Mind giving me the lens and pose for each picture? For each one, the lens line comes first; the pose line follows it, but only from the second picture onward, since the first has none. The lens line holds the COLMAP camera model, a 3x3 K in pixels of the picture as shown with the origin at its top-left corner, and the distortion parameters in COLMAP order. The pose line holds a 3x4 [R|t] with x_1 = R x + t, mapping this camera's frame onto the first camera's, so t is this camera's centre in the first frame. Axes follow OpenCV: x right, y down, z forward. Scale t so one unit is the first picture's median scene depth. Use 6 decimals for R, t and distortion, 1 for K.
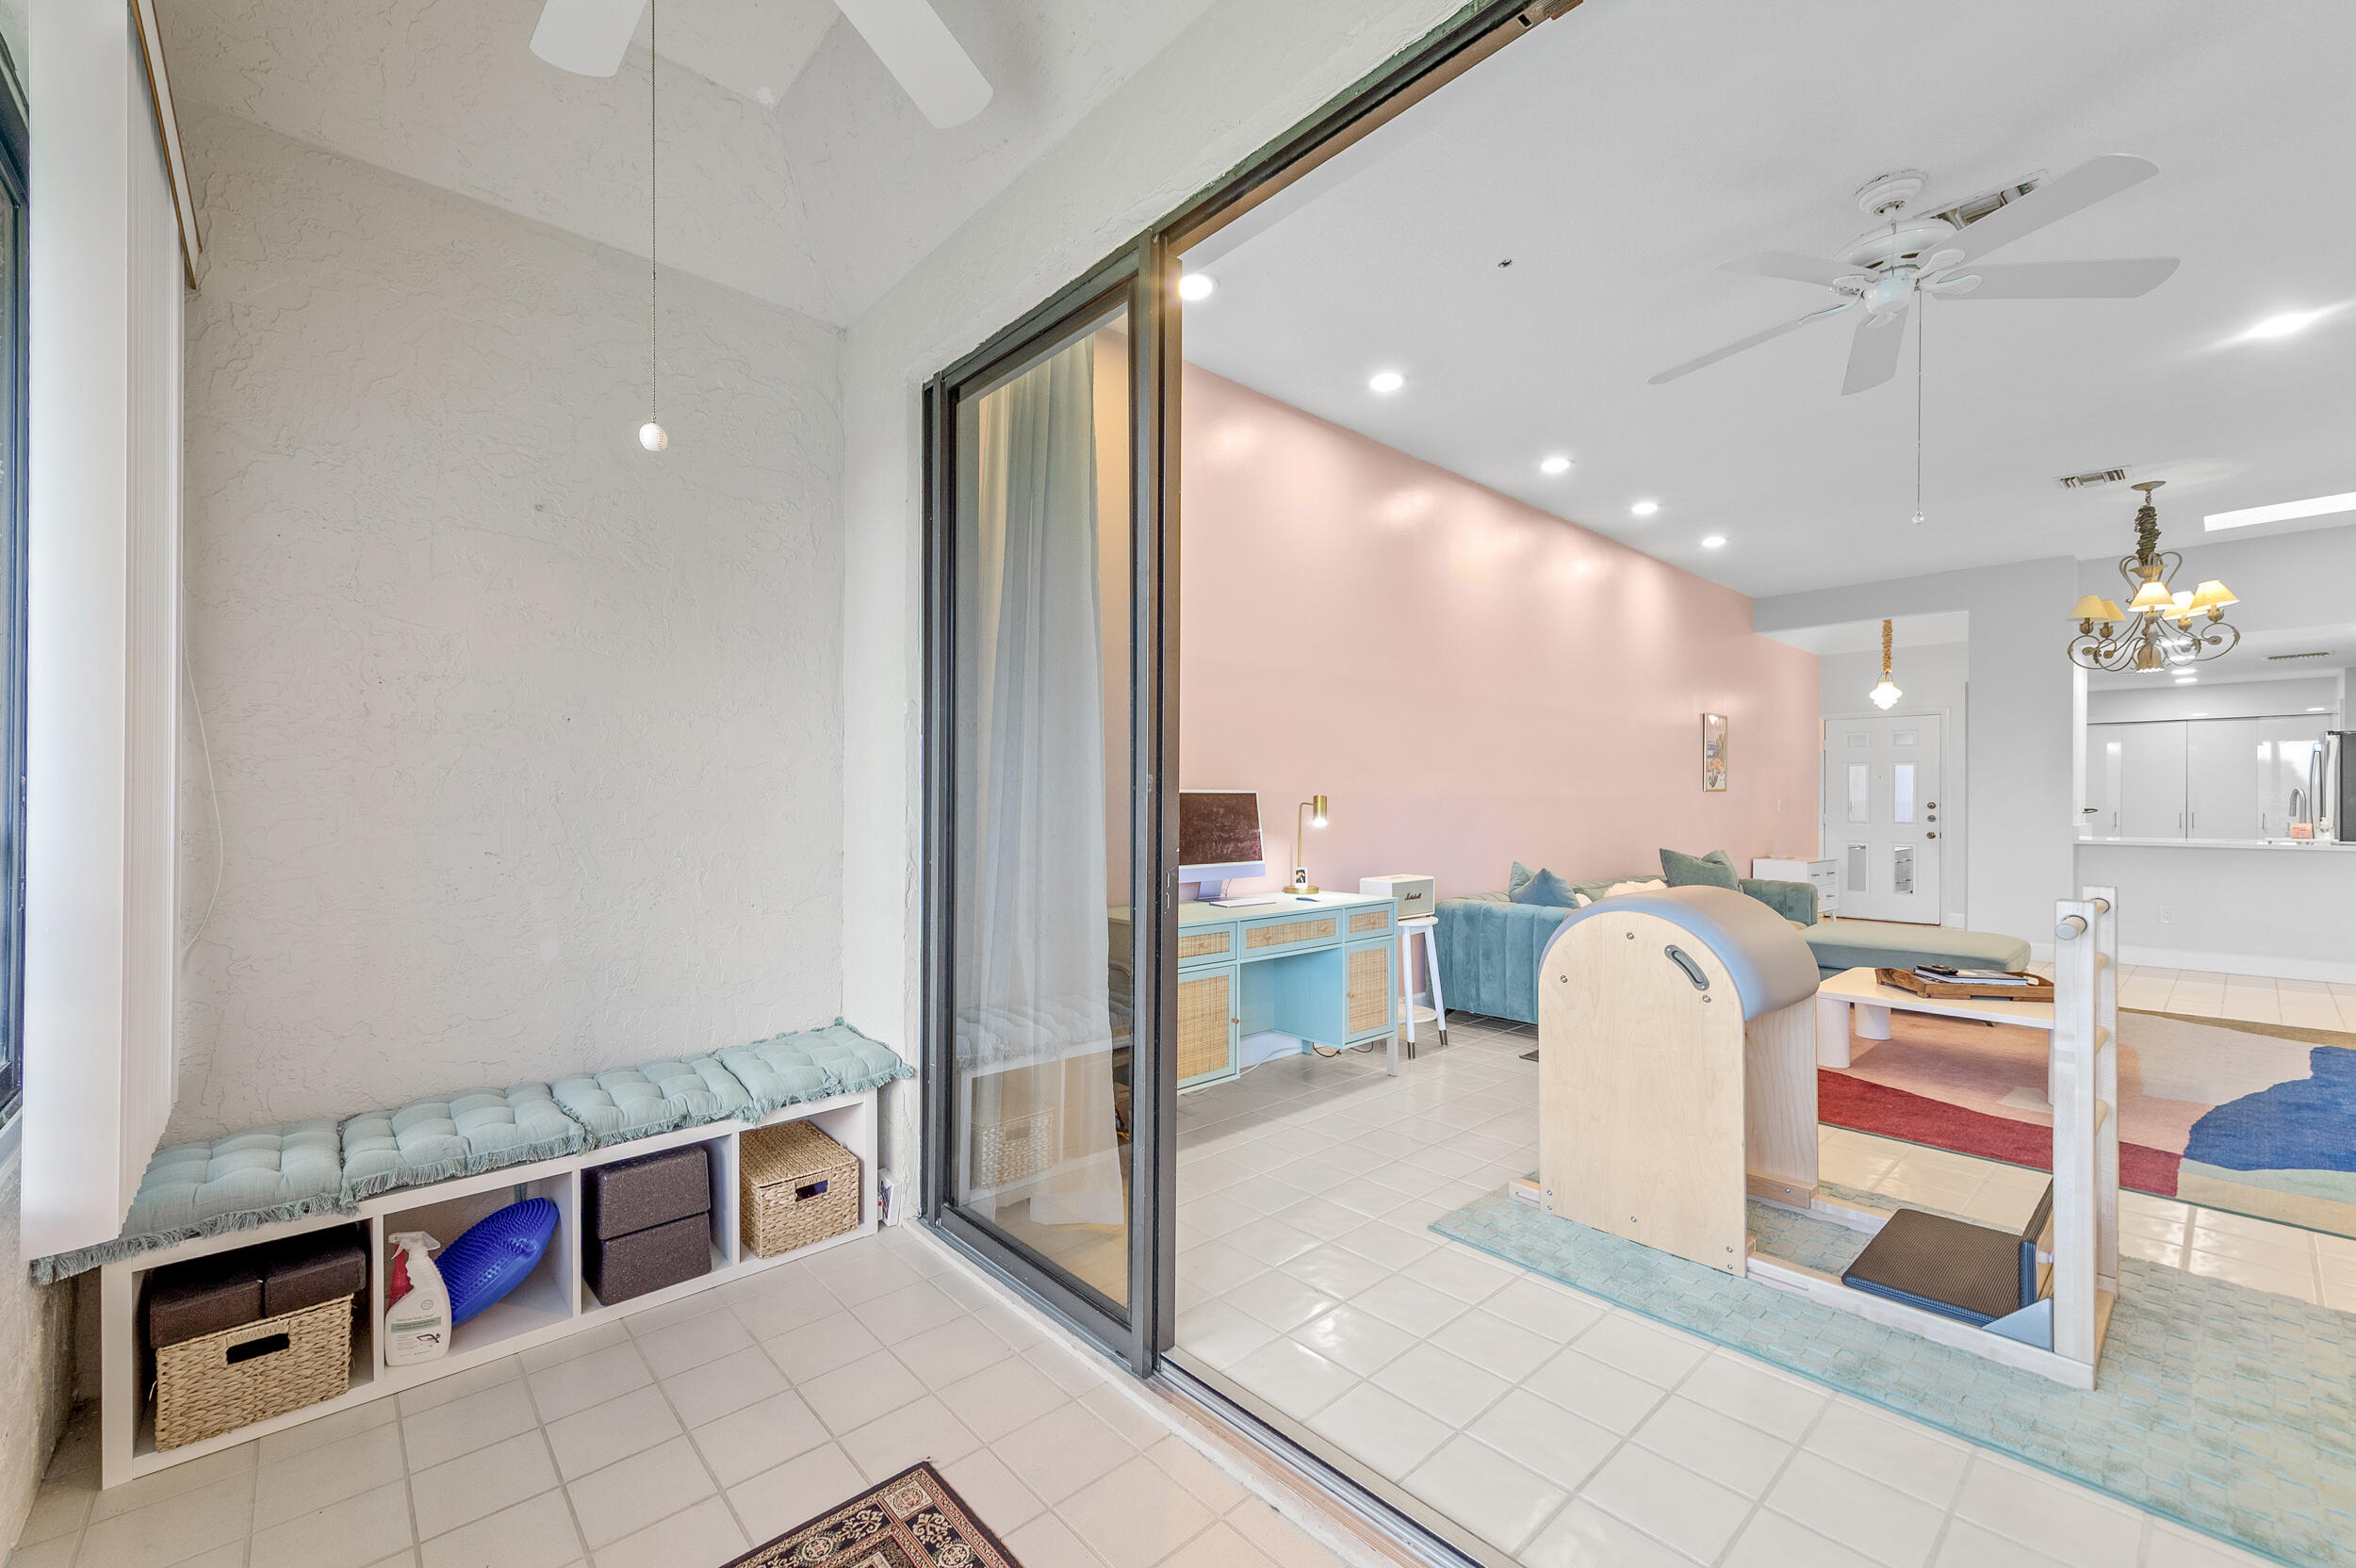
lens RADIAL K [[959.2, 0, 1172.3], [0, 959.2, 795.0], [0, 0, 1]] dist [0.013221, -0.002874]
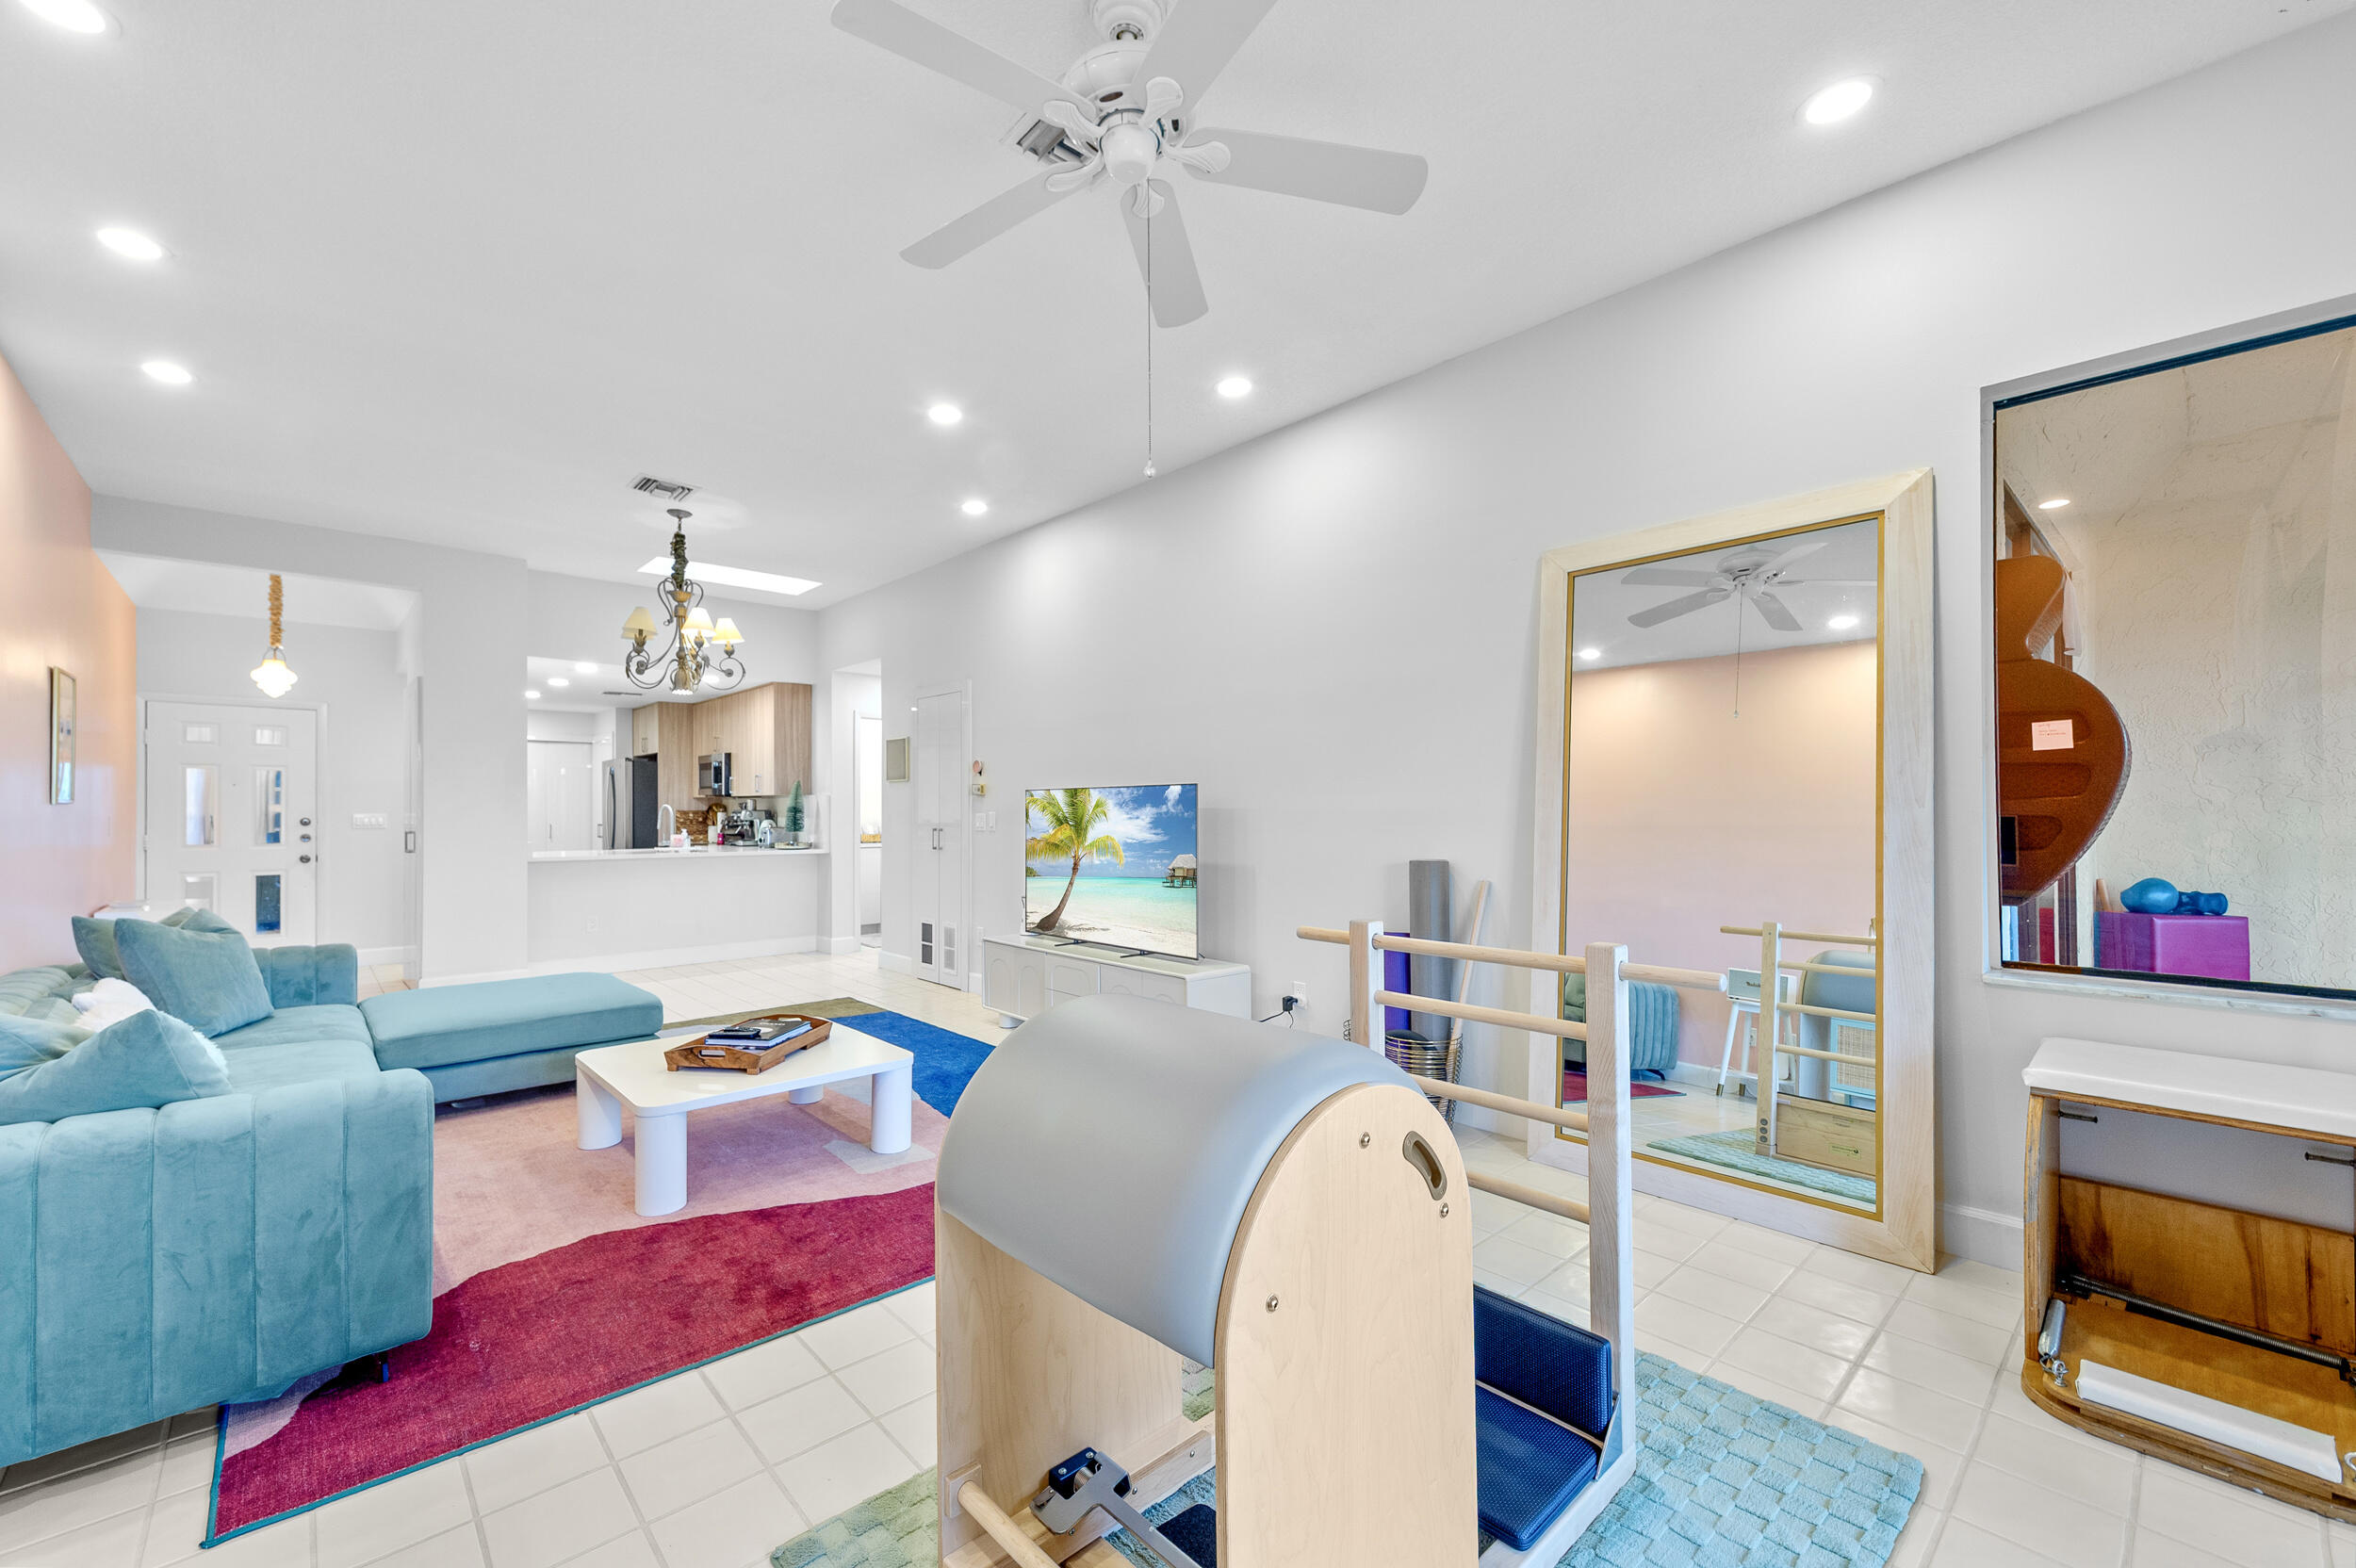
lens RADIAL K [[959.2, 0, 1114.6], [0, 959.2, 810.9], [0, 0, 1]] dist [0.013221, -0.002874]
pose [[0.030767, -0.003167, 0.999522, -0.009523], [-0.006282, 0.999975, 0.003361, -0.024516], [-0.999507, -0.006382, 0.030747, 1.398188]]
